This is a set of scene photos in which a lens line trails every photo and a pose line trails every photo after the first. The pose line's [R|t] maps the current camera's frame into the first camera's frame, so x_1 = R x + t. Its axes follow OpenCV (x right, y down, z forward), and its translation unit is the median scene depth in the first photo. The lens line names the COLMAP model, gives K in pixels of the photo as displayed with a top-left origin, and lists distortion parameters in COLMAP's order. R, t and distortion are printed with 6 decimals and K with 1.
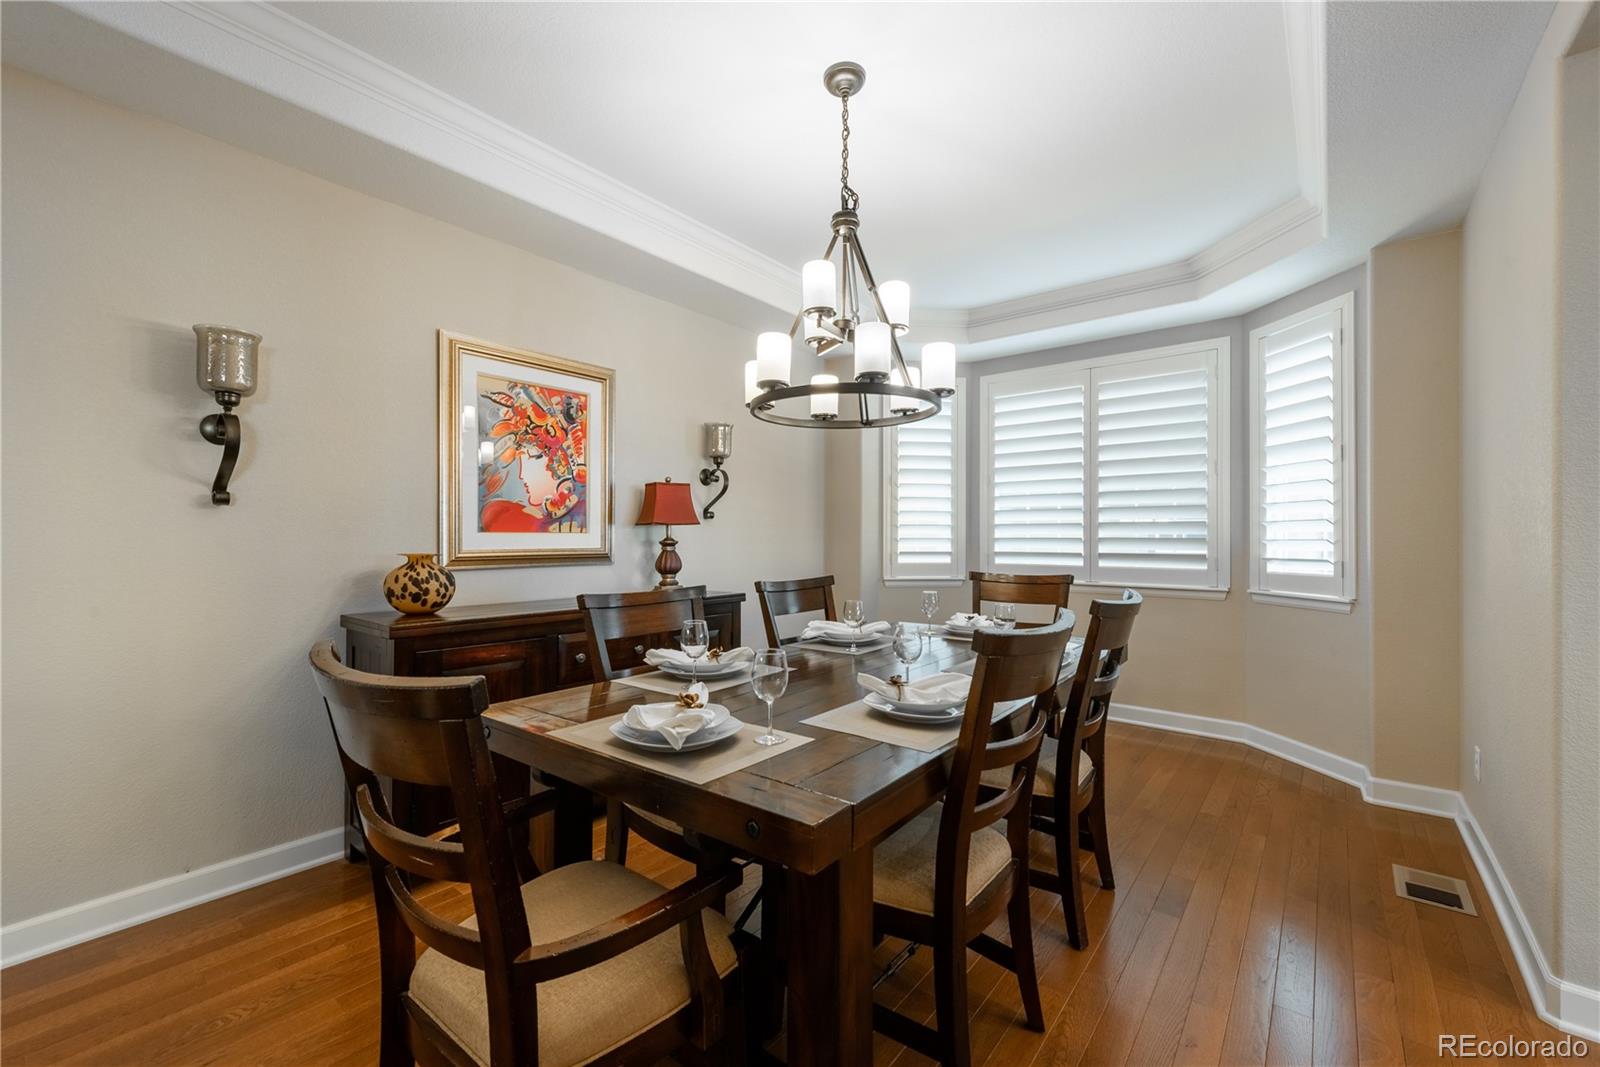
lens RADIAL K [[664.7, 0, 800.0], [0, 664.7, 533.5], [0, 0, 1]] dist [0.000693, 0.000036]
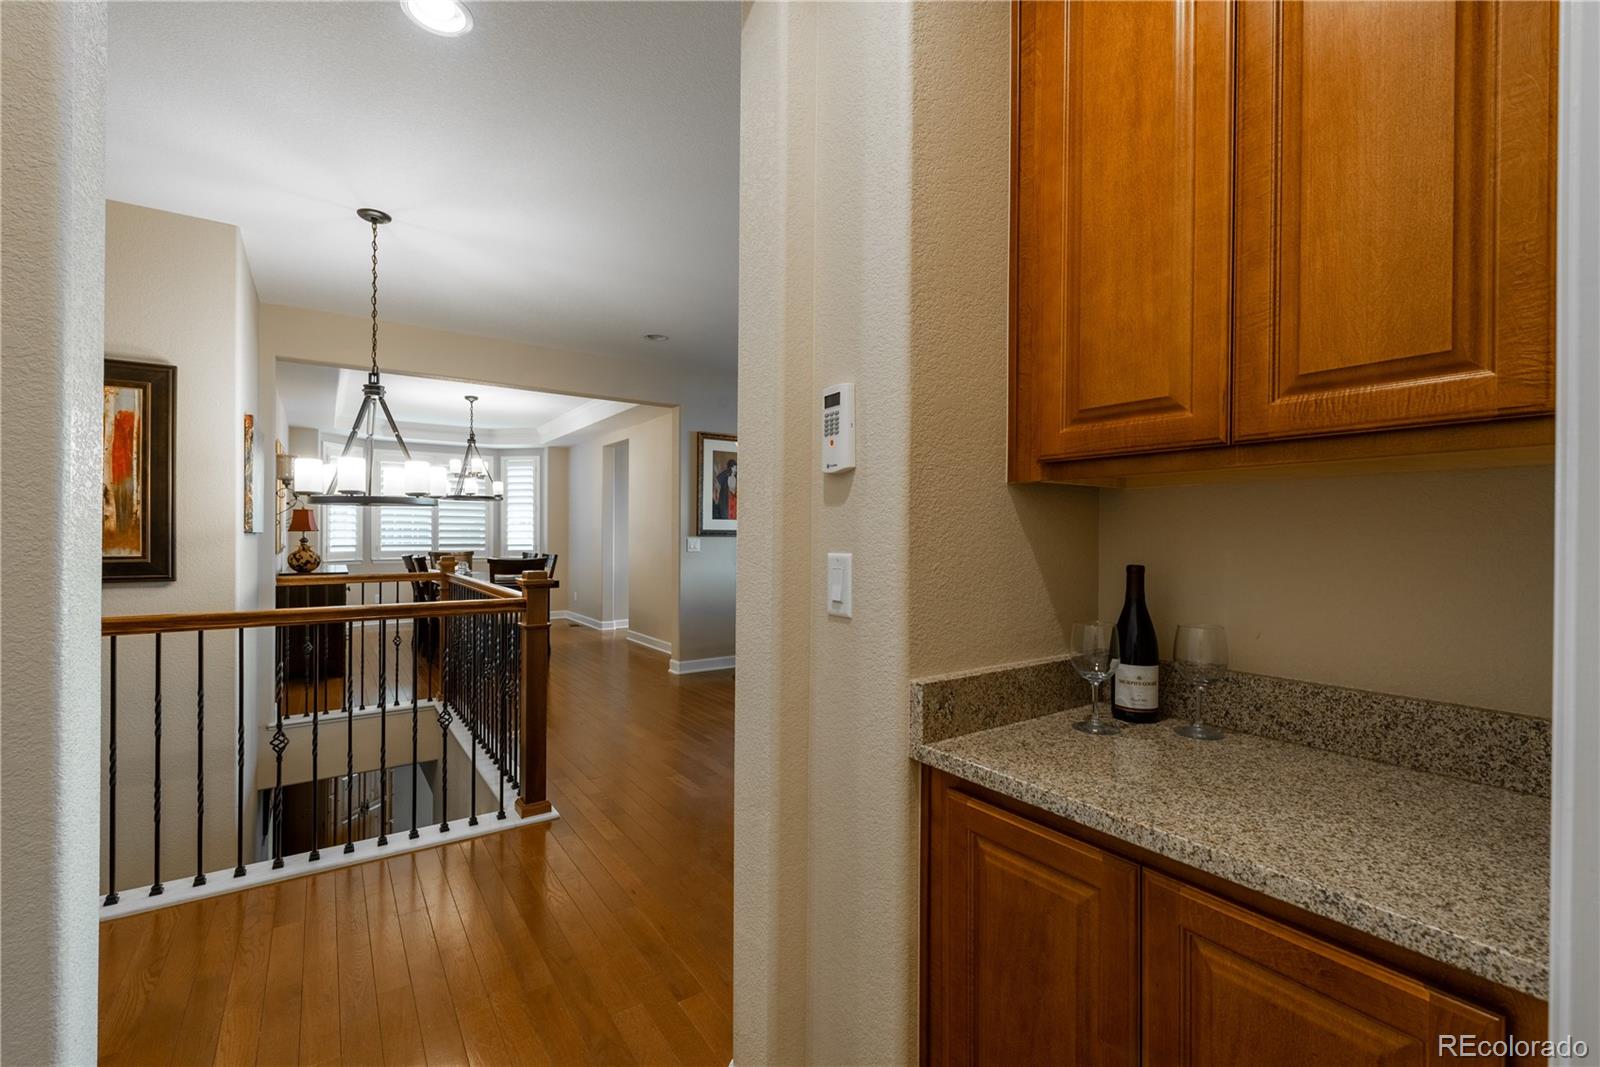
lens RADIAL K [[687.4, 0, 771.5], [0, 687.4, 536.3], [0, 0, 1]] dist [0.000027, -0.000005]
pose [[0.315588, -0.001657, 0.948895, -1.484867], [-0.005571, 0.999978, 0.003599, -0.010924], [-0.948880, -0.006423, 0.315572, -0.814837]]
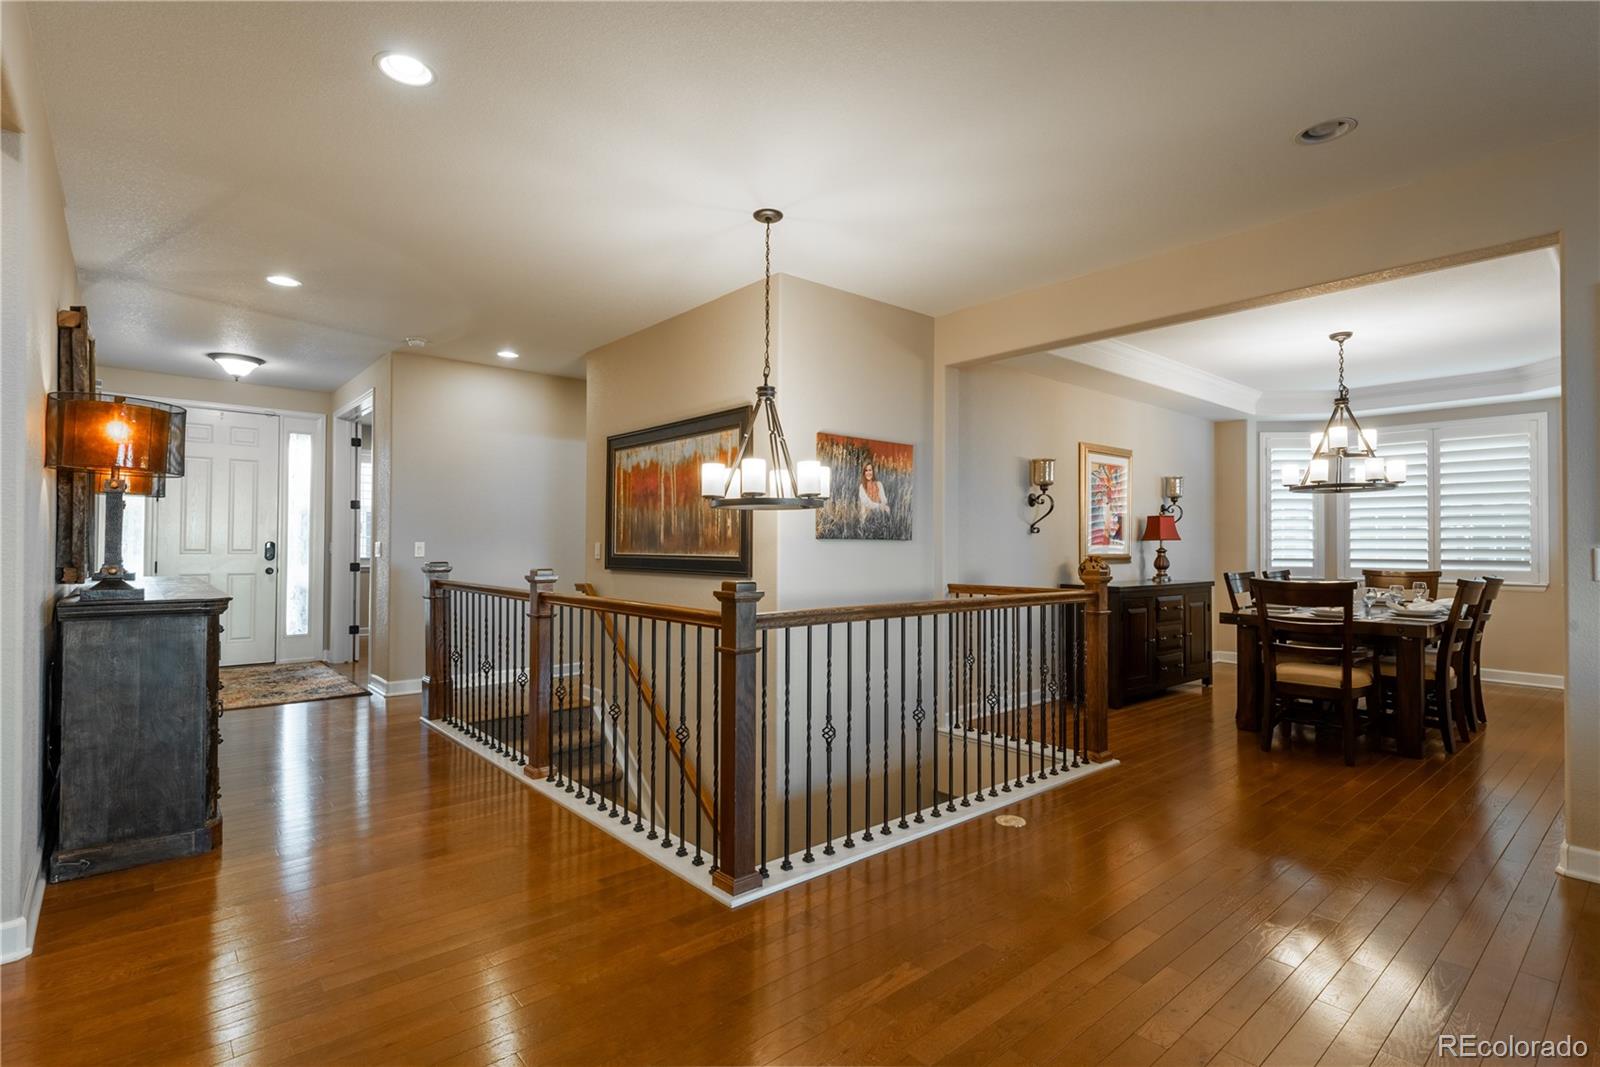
lens RADIAL K [[778.7, 0, 800.0], [0, 778.7, 533.5], [0, 0, 1]] dist [-0.000245, -0.000353]
pose [[0.982528, -0.000273, -0.186116, -0.654441], [-0.002220, 0.999911, -0.013186, -0.001883], [0.186102, 0.013369, 0.982439, -0.990350]]
